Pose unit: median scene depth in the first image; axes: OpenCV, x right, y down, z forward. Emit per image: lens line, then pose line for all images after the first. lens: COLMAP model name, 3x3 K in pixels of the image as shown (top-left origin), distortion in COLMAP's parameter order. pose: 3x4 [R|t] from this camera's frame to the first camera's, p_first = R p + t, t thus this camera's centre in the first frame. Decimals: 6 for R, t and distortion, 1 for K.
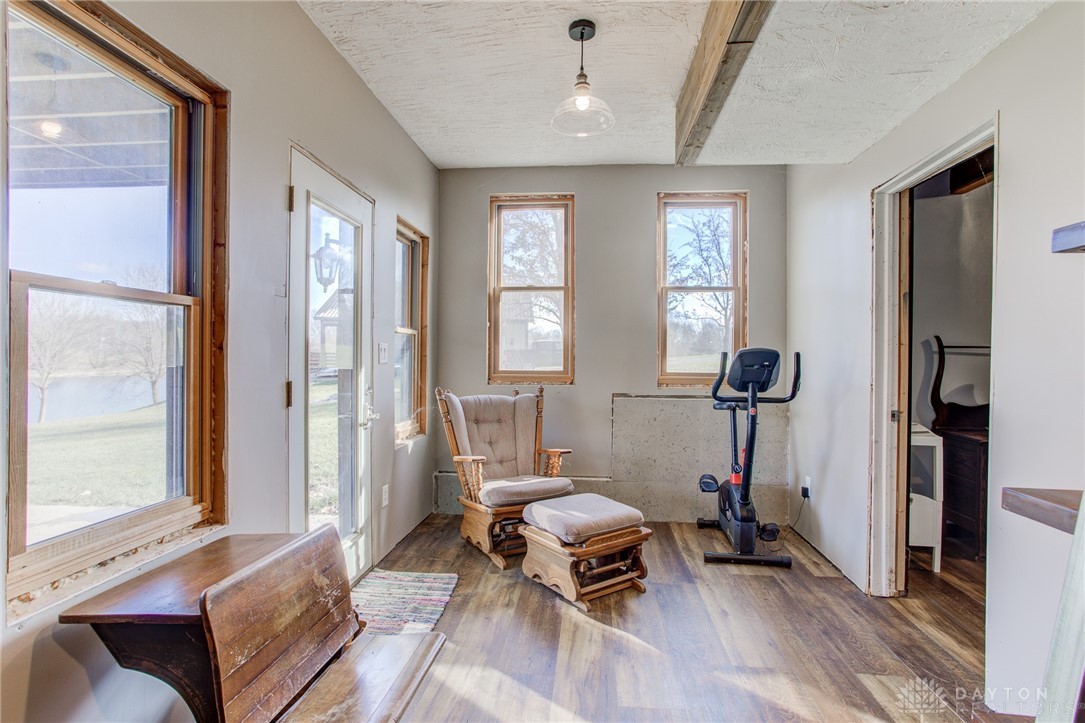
lens RADIAL K [[539.4, 0, 542.5], [0, 539.4, 361.5], [0, 0, 1]] dist [-0.051642, 0.034962]
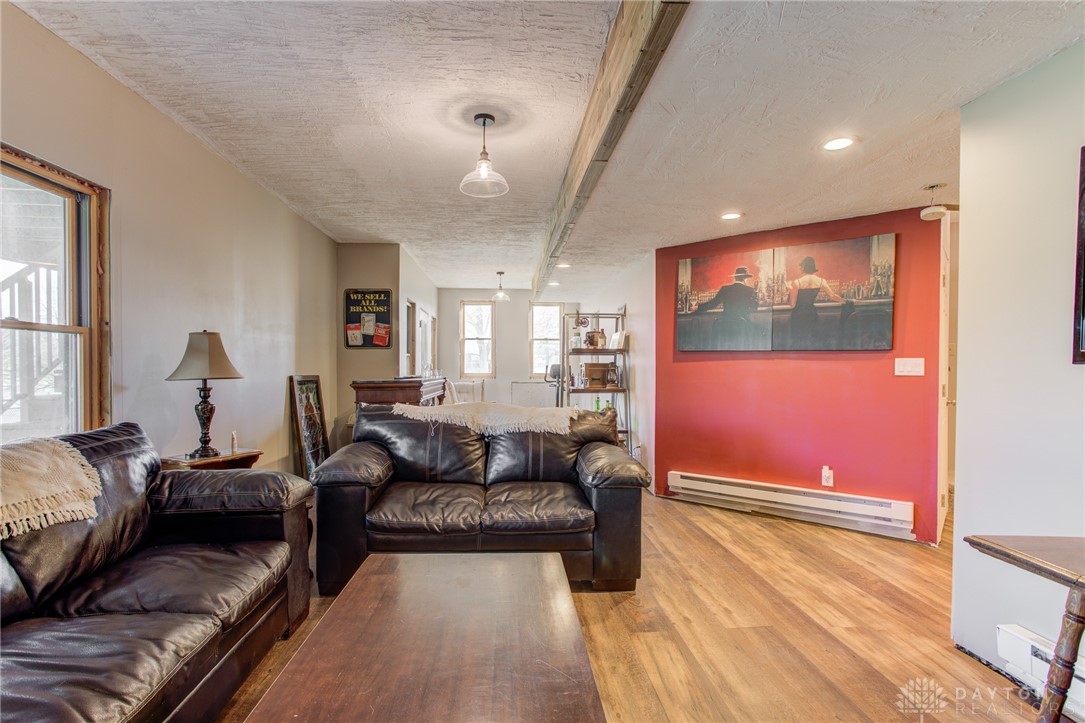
lens RADIAL K [[520.0, 0, 544.0], [0, 520.0, 356.6], [0, 0, 1]] dist [-0.066190, 0.039221]
pose [[0.984360, -0.004433, 0.176115, -0.160961], [0.008894, 0.999659, -0.024549, 0.004655], [-0.175946, 0.025731, 0.984063, -1.549642]]
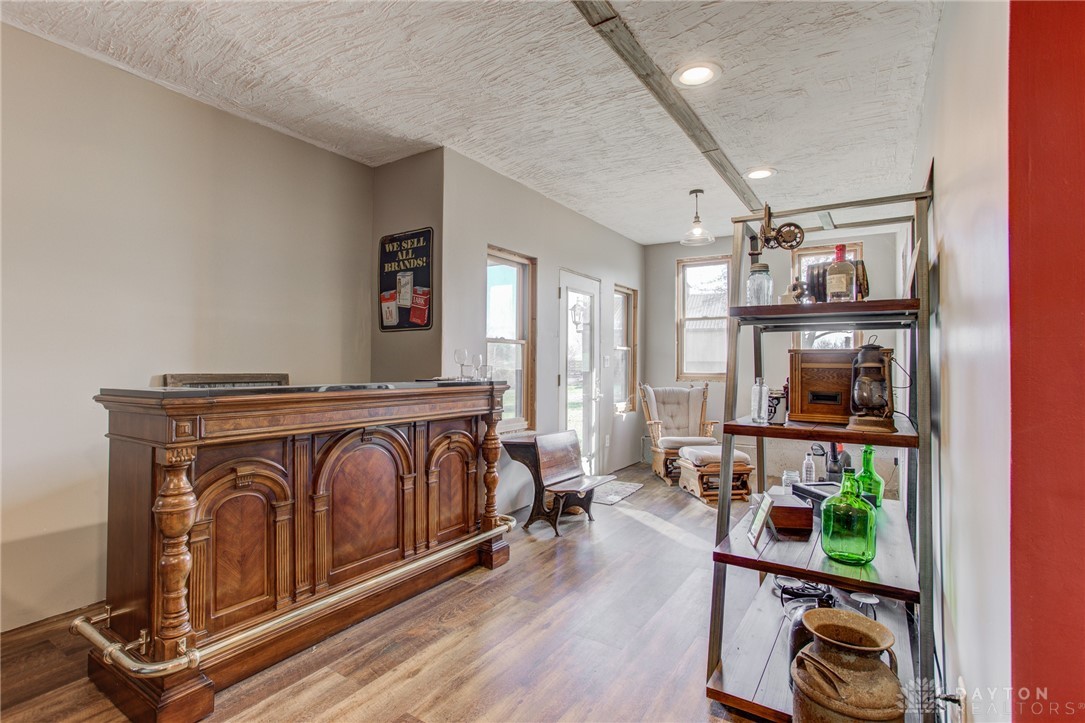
lens RADIAL K [[520.0, 0, 544.0], [0, 520.0, 356.6], [0, 0, 1]] dist [-0.066190, 0.039221]
pose [[0.891857, -0.007963, -0.452247, 0.272692], [-0.002128, 0.999760, -0.021800, 0.005323], [0.452312, 0.020405, 0.891626, -0.583449]]
